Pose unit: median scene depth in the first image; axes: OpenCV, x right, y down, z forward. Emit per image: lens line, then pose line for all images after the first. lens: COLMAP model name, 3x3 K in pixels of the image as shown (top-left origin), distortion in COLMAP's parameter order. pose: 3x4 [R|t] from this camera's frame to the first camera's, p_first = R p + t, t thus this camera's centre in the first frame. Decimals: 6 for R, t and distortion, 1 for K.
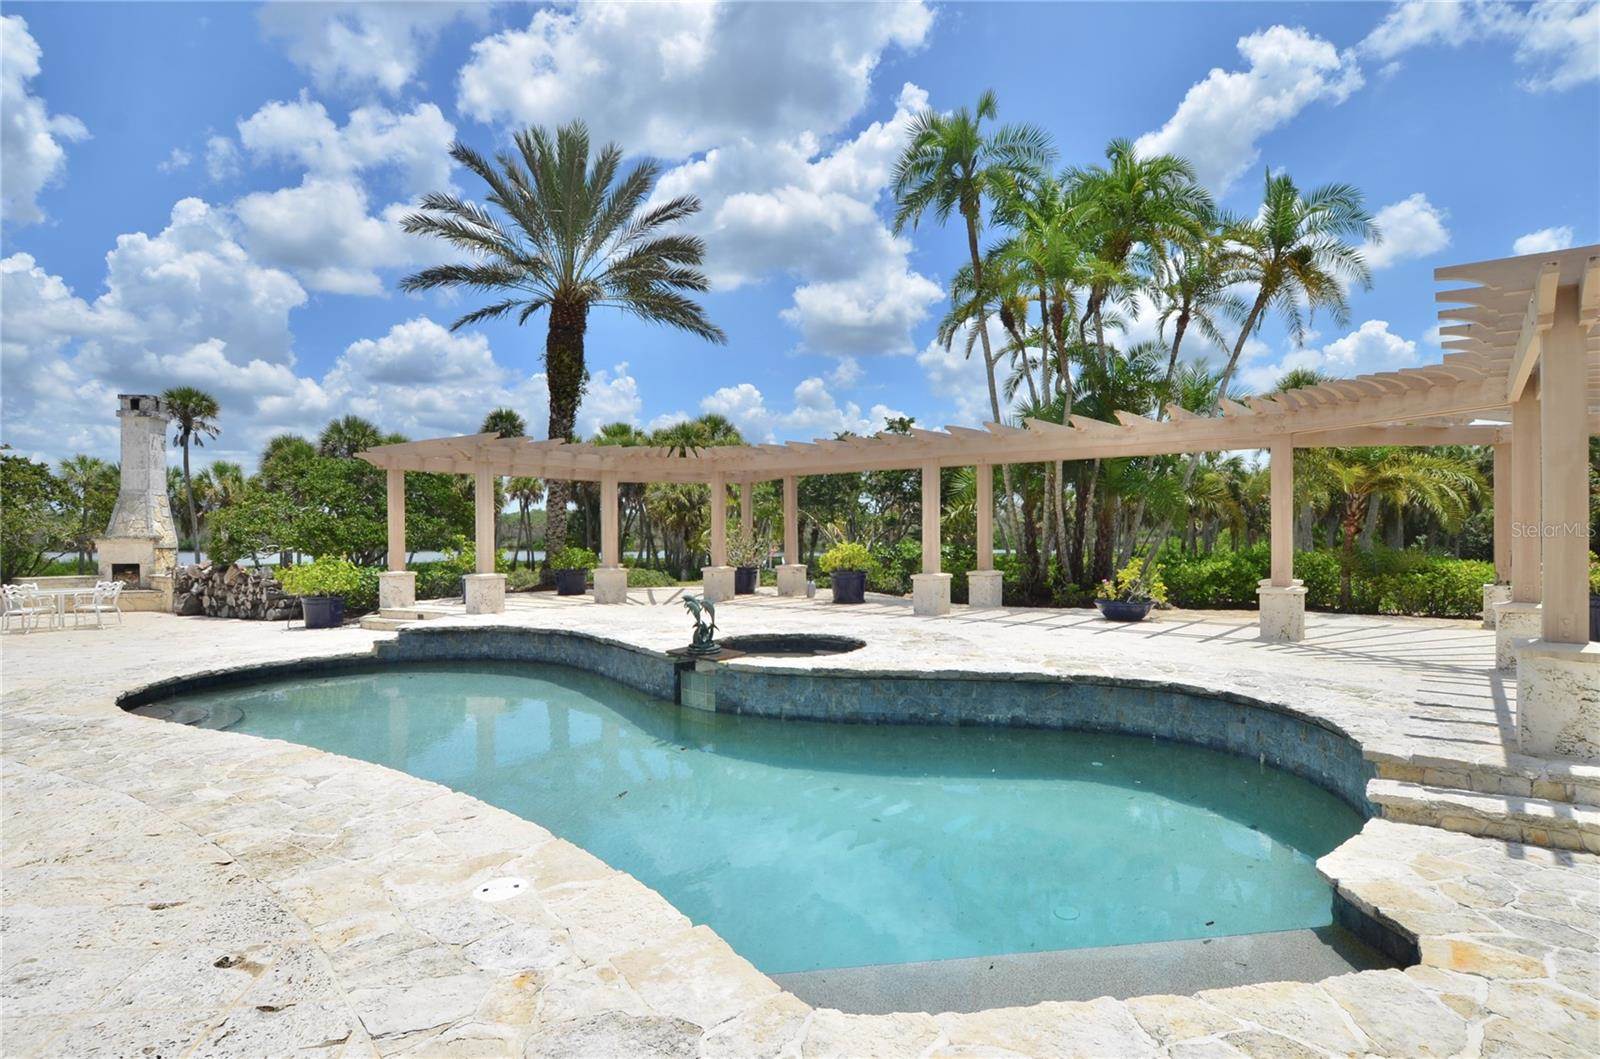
lens RADIAL K [[862.0, 0, 800.0], [0, 862.0, 529.5], [0, 0, 1]] dist [0.034971, -0.038087]
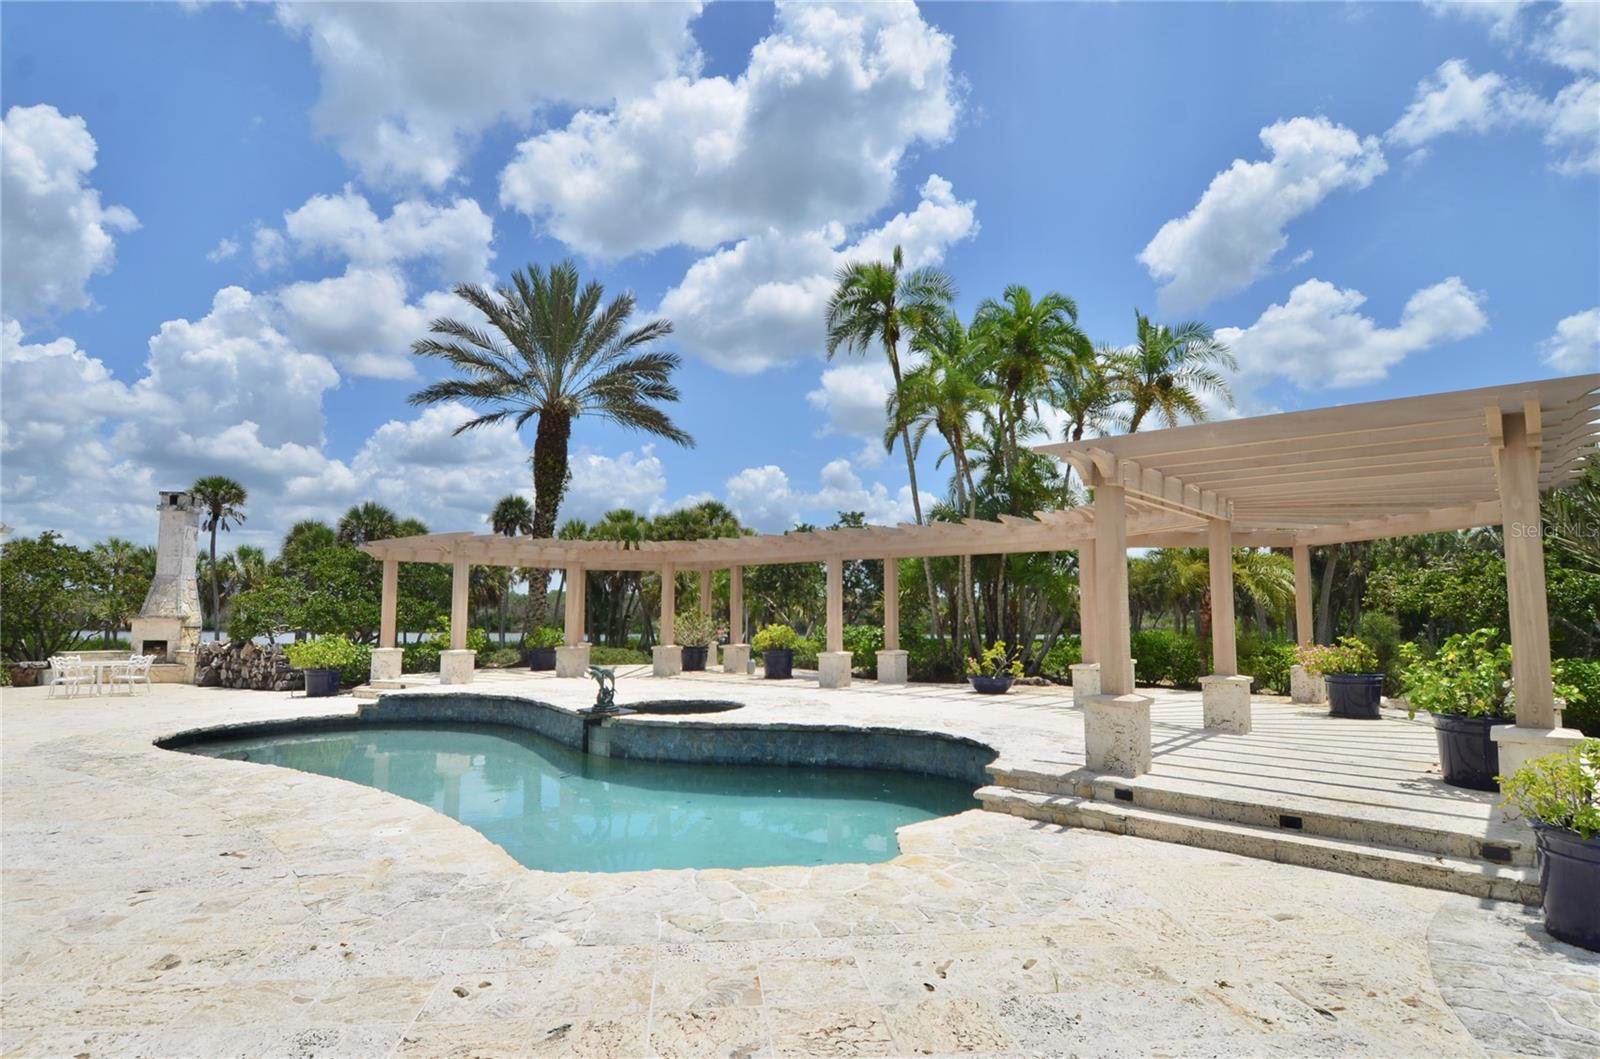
lens RADIAL K [[882.1, 0, 801.6], [0, 882.1, 520.1], [0, 0, 1]] dist [0.034902, -0.034545]
pose [[0.999601, 0.003514, -0.028036, 0.107698], [-0.006408, 0.994578, -0.103800, -0.001862], [0.027519, 0.103938, 0.994203, -0.161958]]
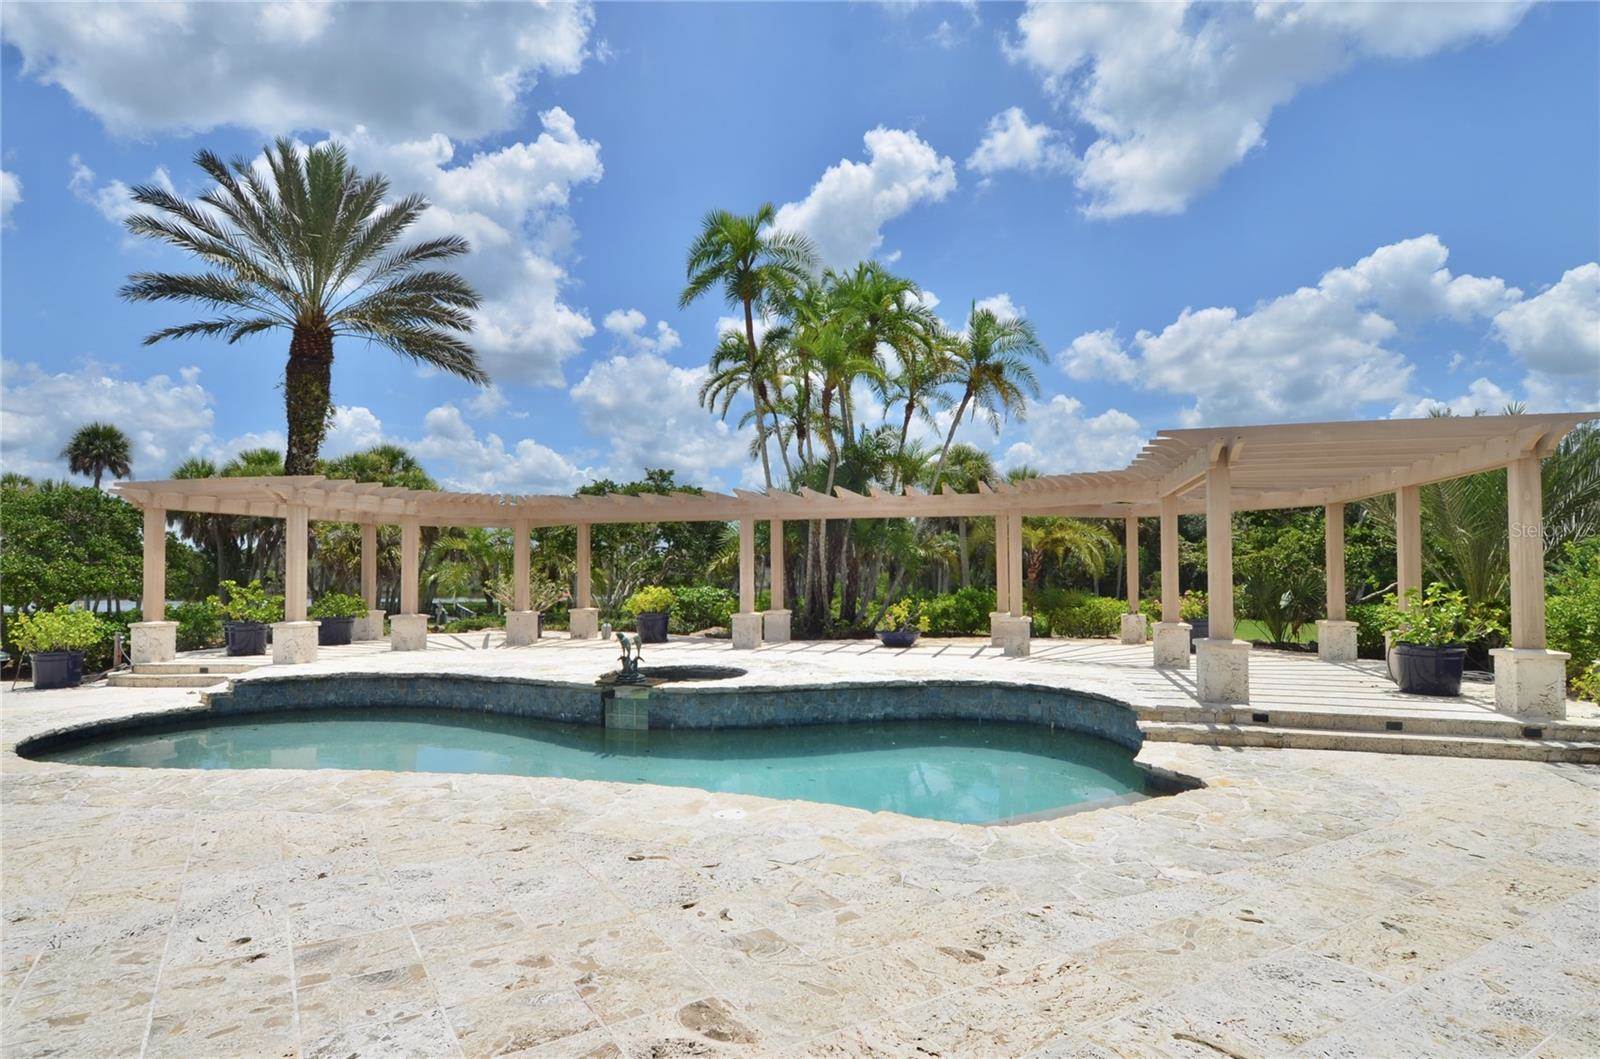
lens RADIAL K [[885.0, 0, 831.1], [0, 885.0, 541.7], [0, 0, 1]] dist [0.034337, -0.041040]
pose [[0.910805, 0.016718, 0.412499, -0.182666], [-0.001910, 0.999340, -0.036284, -0.001553], [-0.412833, 0.032259, 0.910235, -0.107747]]
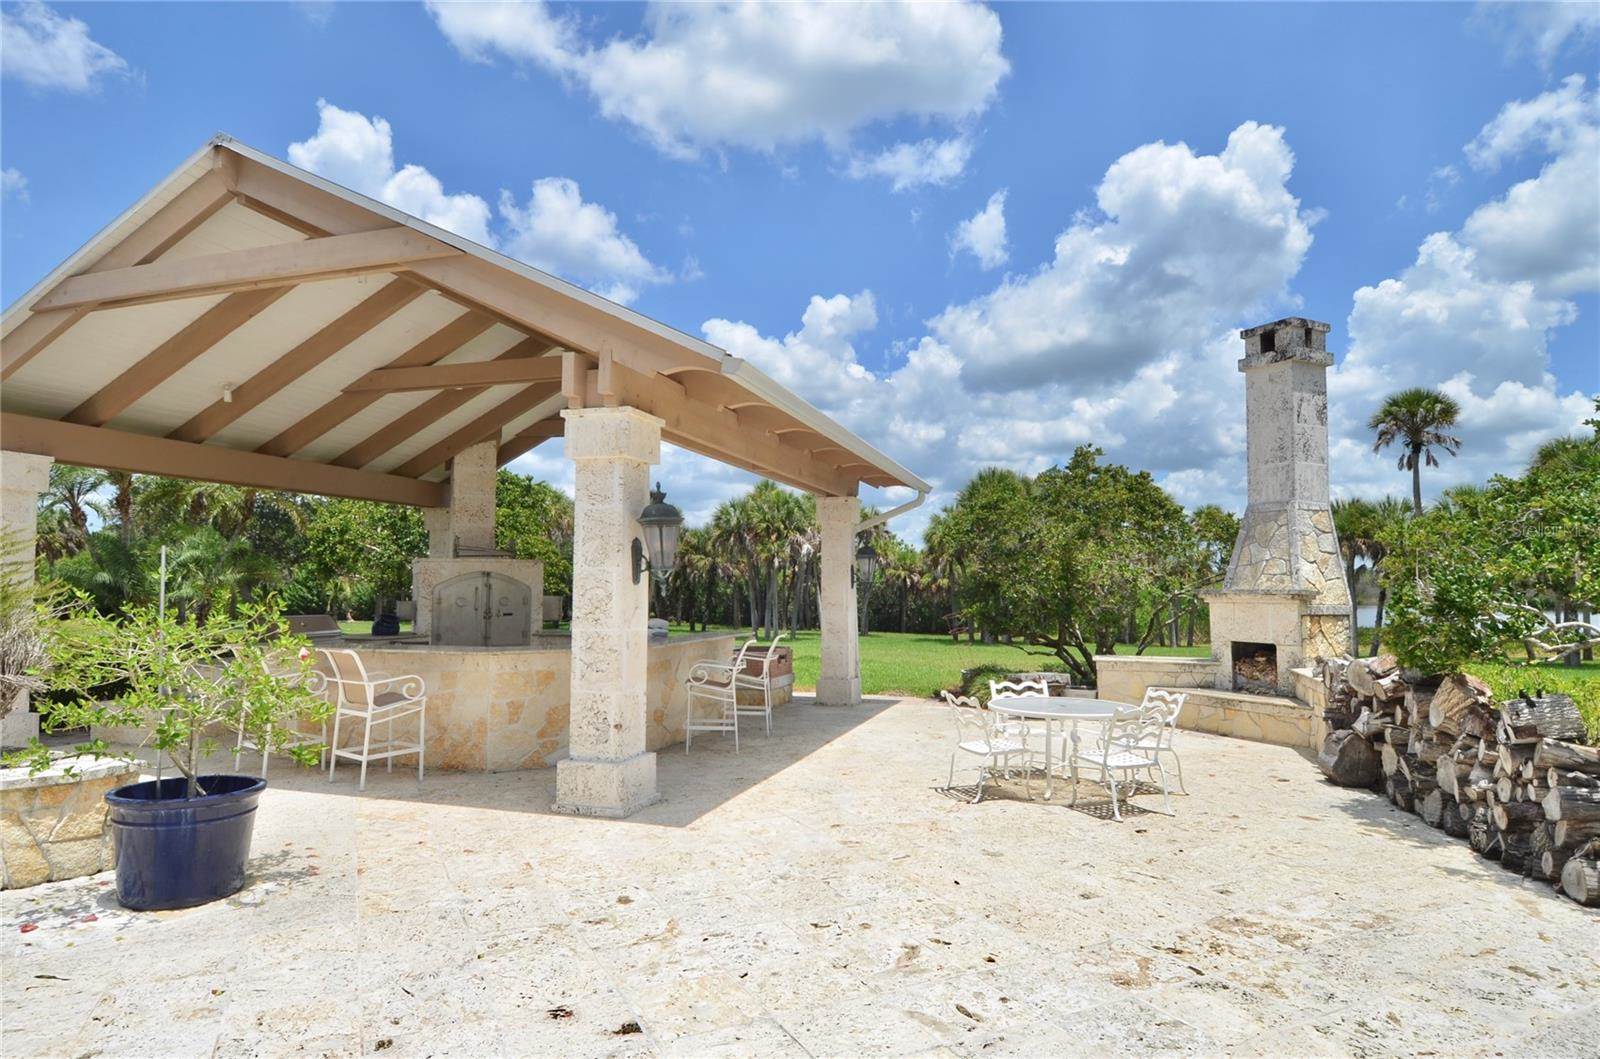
lens RADIAL K [[903.2, 0, 799.3], [0, 903.2, 548.8], [0, 0, 1]] dist [0.030052, -0.047803]
pose [[0.332221, -0.035396, -0.942537, -0.396044], [-0.000467, 0.999289, -0.037691, 0.003728], [0.943201, 0.012962, 0.331969, 0.632292]]
